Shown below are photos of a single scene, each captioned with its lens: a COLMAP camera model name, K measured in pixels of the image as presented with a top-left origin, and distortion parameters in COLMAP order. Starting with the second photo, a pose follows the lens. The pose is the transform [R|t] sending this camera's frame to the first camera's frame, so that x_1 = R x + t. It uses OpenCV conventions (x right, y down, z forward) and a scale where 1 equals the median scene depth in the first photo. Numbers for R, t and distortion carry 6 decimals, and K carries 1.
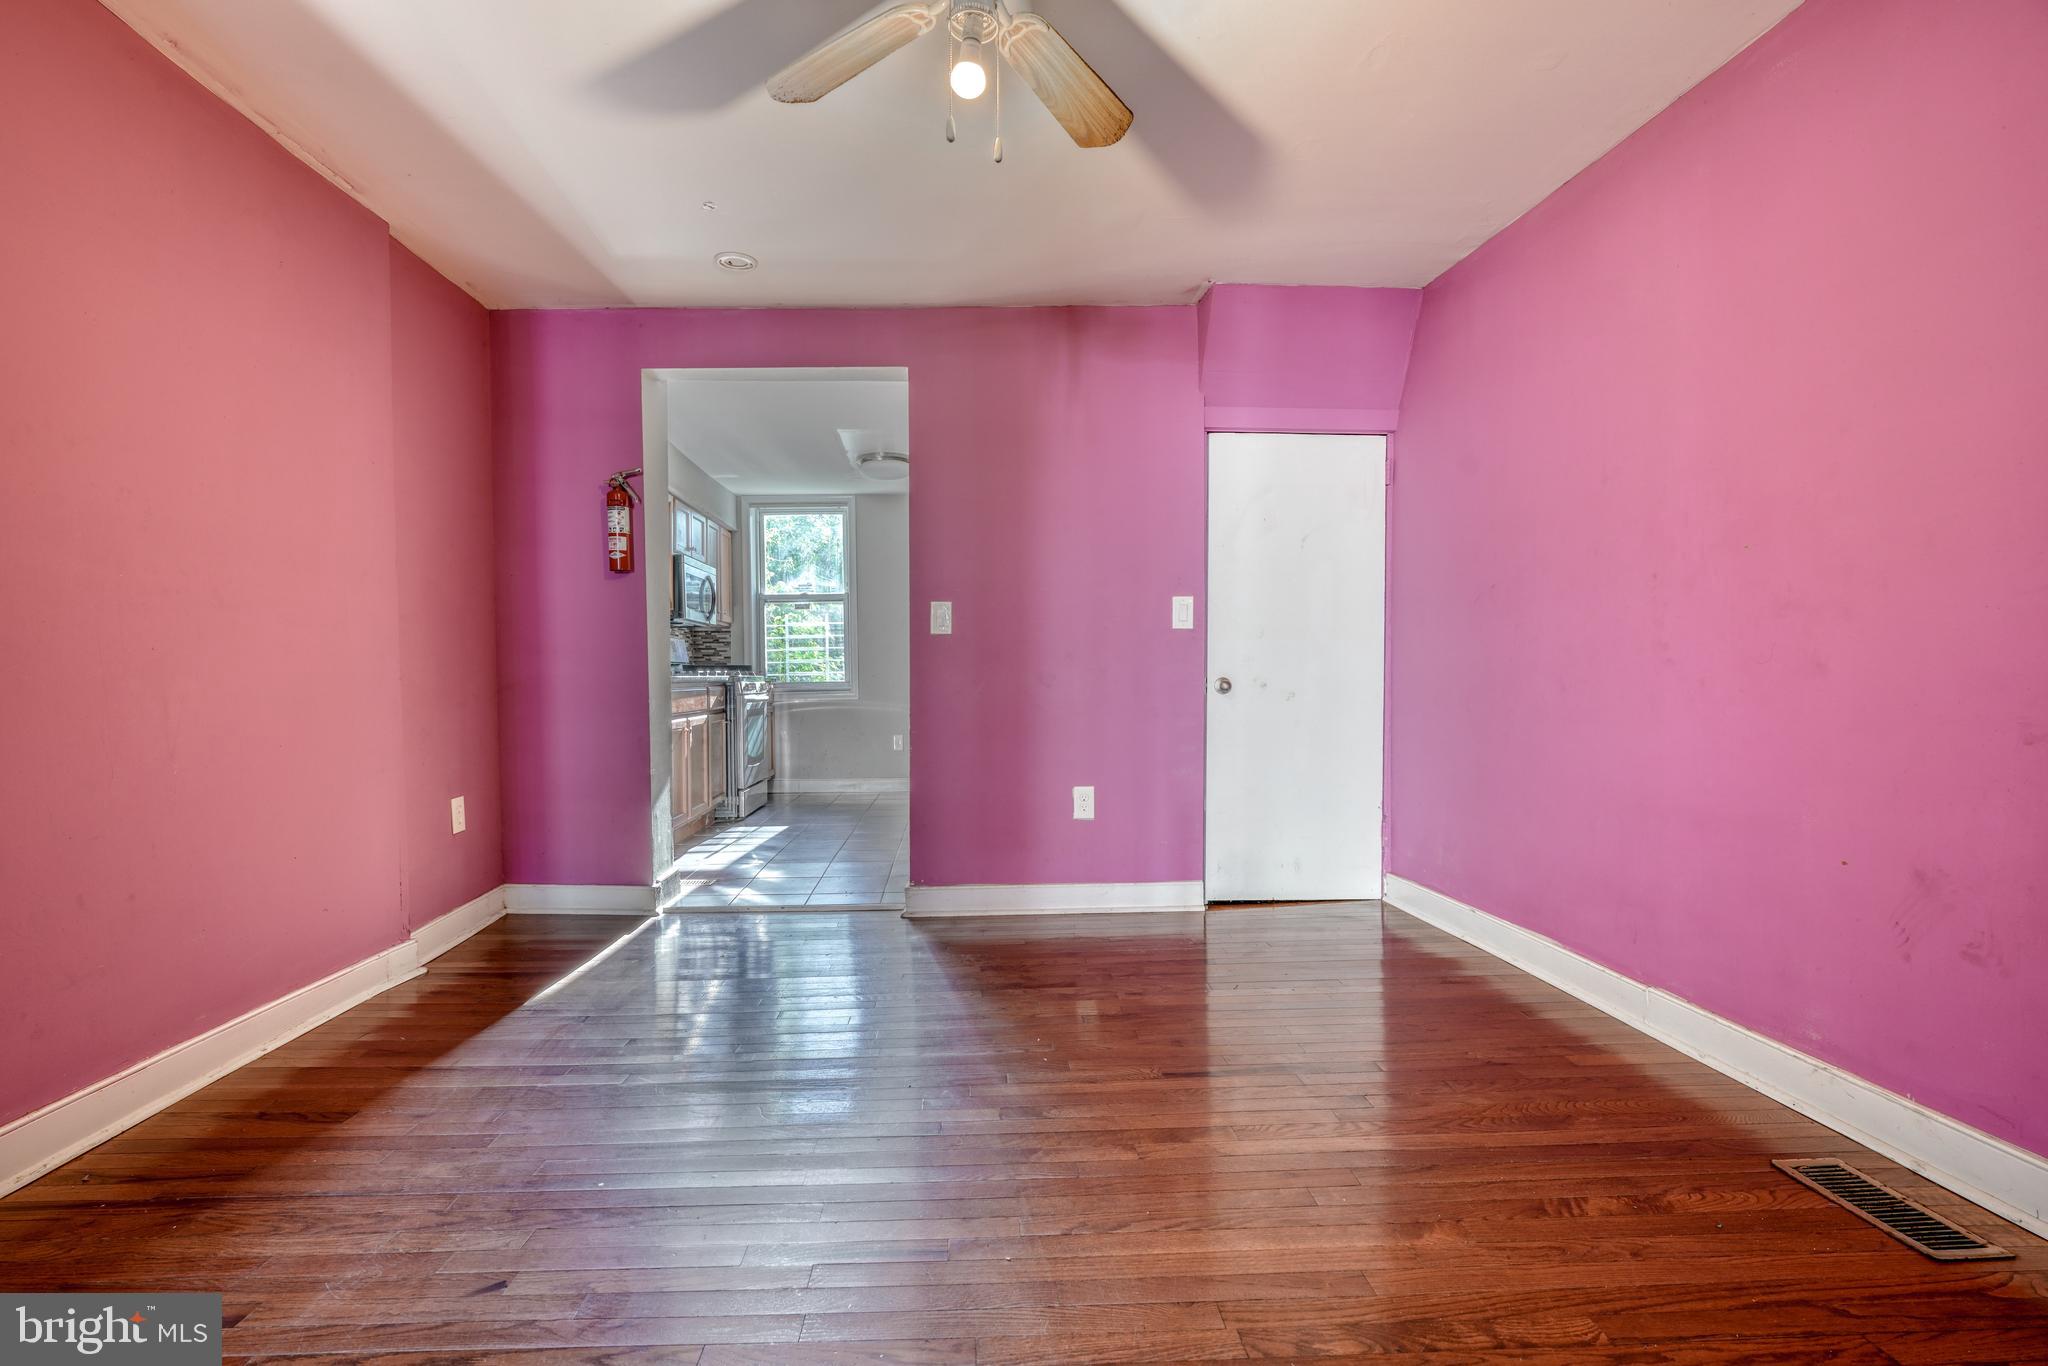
lens RADIAL K [[928.0, 0, 1015.9], [0, 928.0, 693.6], [0, 0, 1]] dist [-0.012260, 0.005954]
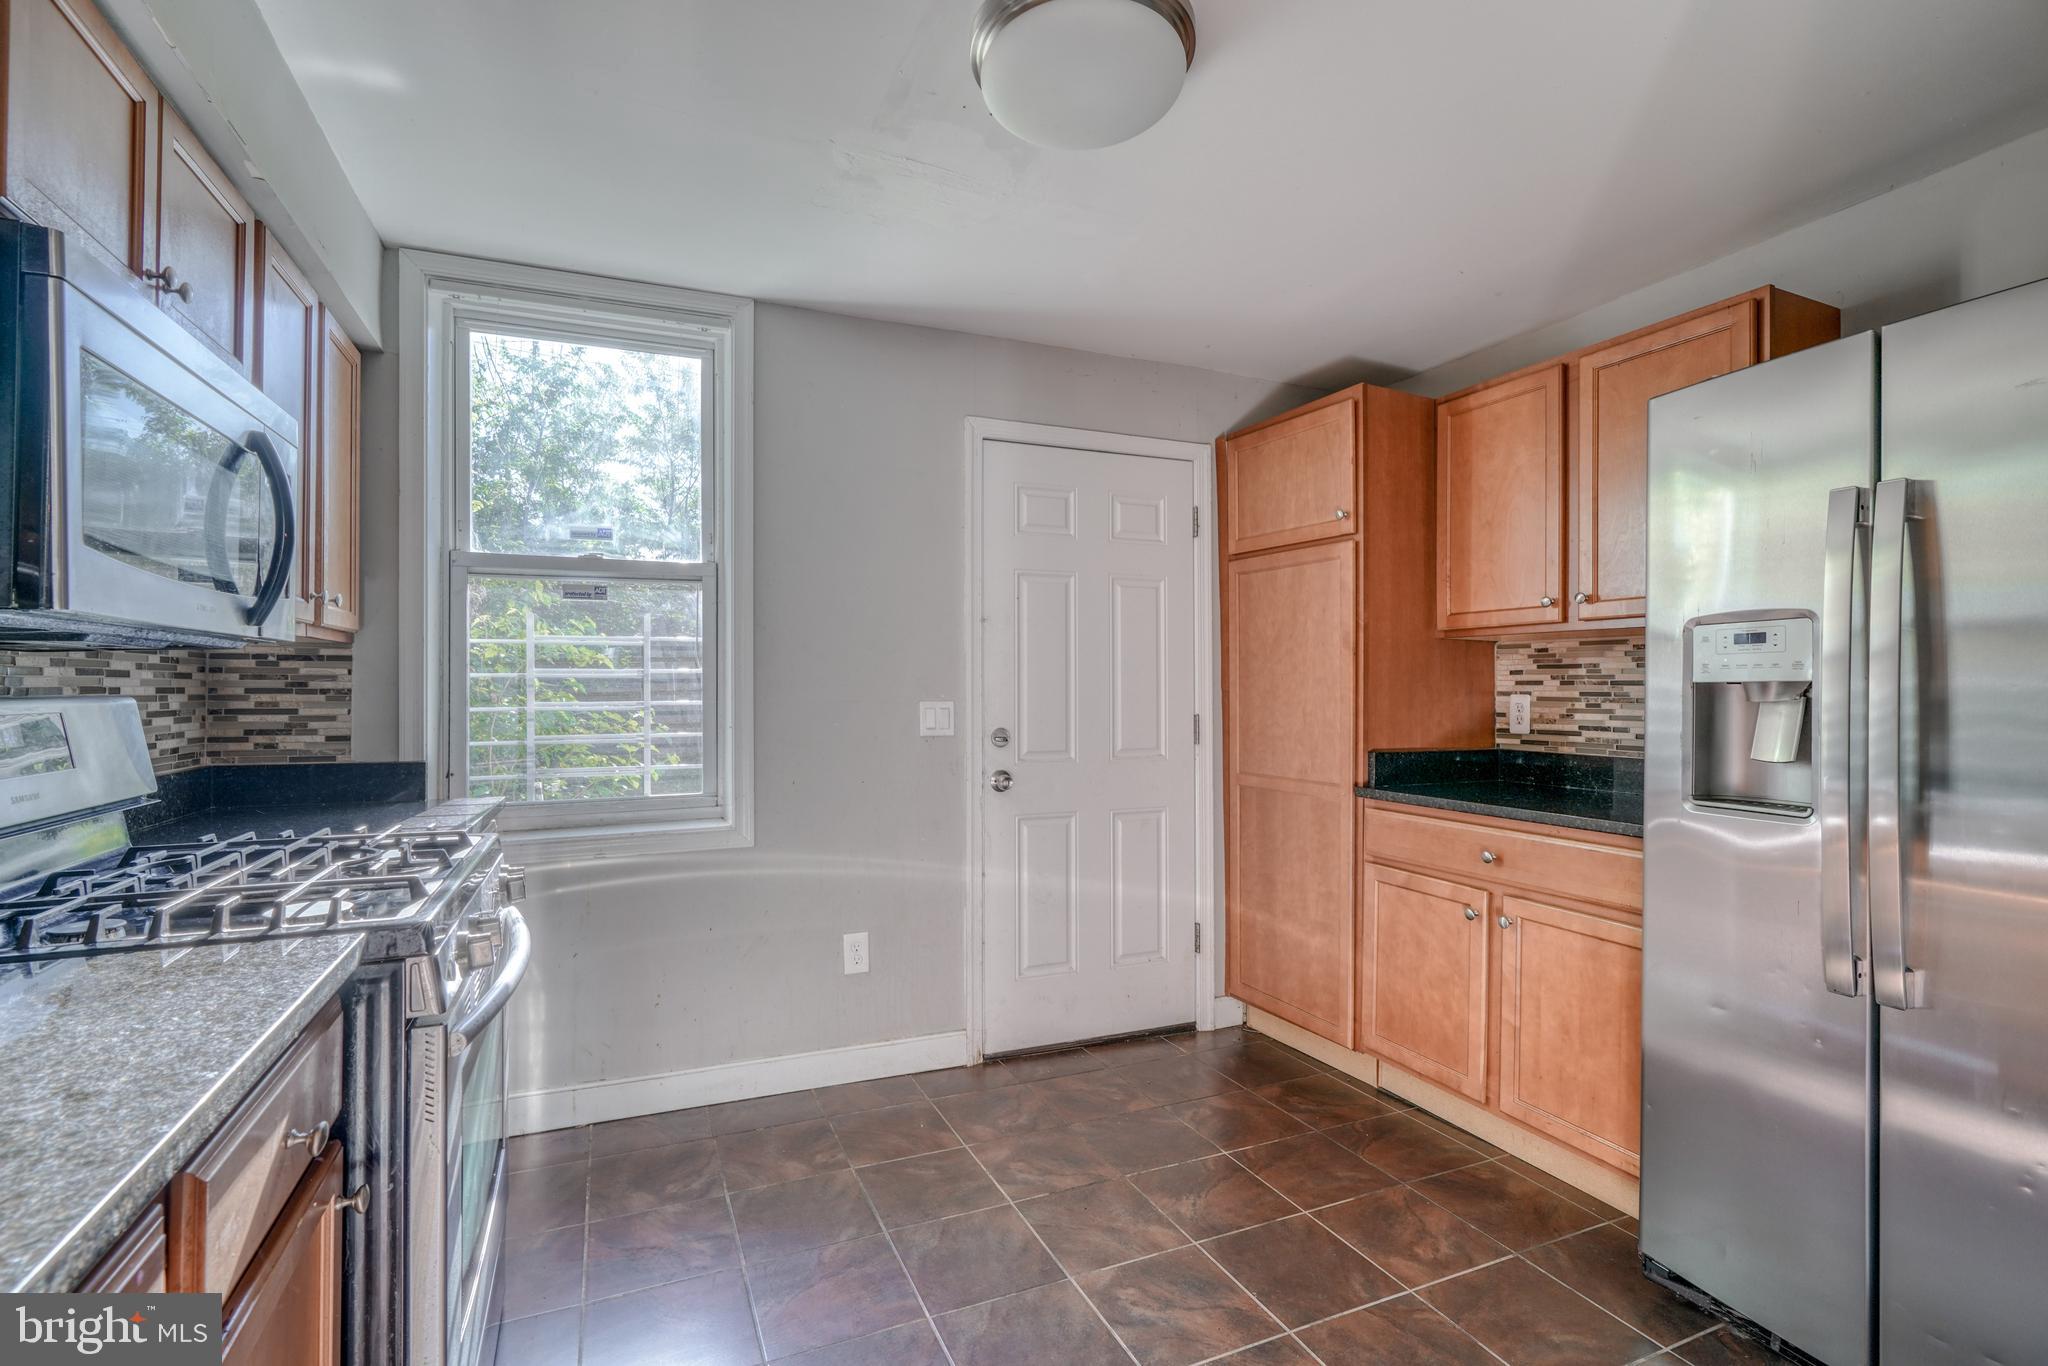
lens RADIAL K [[928.0, 0, 1011.3], [0, 928.0, 679.2], [0, 0, 1]] dist [-0.012260, 0.005954]
pose [[0.942130, 0.015955, 0.334867, -0.251950], [-0.007445, 0.999616, -0.026683, -0.066700], [-0.335164, 0.022646, 0.941887, 0.785130]]
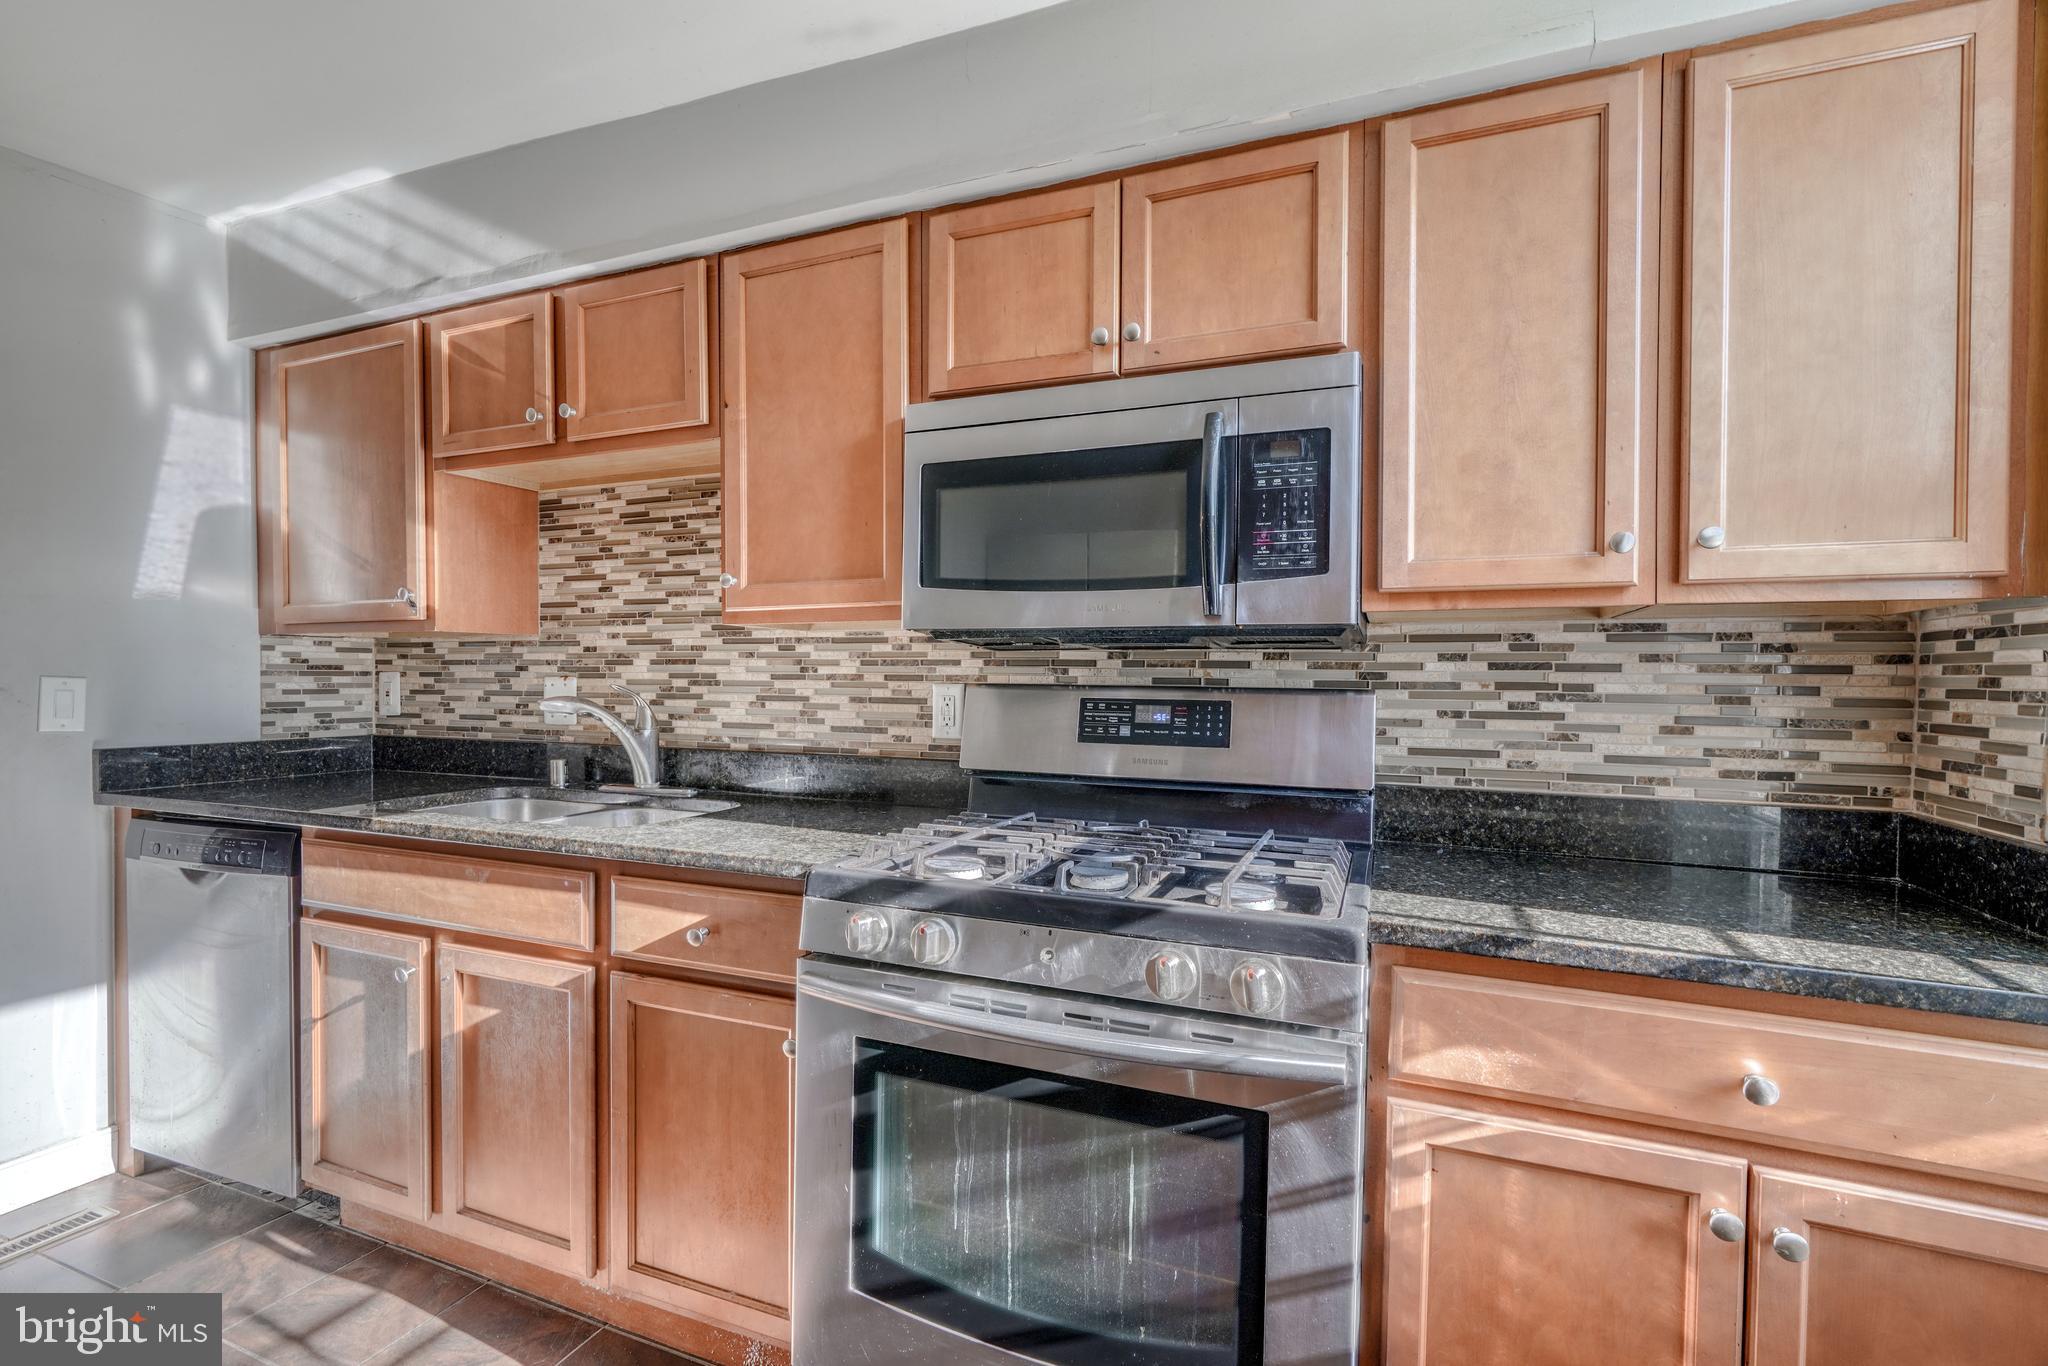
lens RADIAL K [[928.0, 0, 997.4], [0, 928.0, 686.3], [0, 0, 1]] dist [-0.012260, 0.005954]
pose [[-0.446453, 0.012290, -0.894723, -0.116390], [-0.020733, 0.999495, 0.024075, -0.072336], [0.894567, 0.029299, -0.445973, 1.155865]]
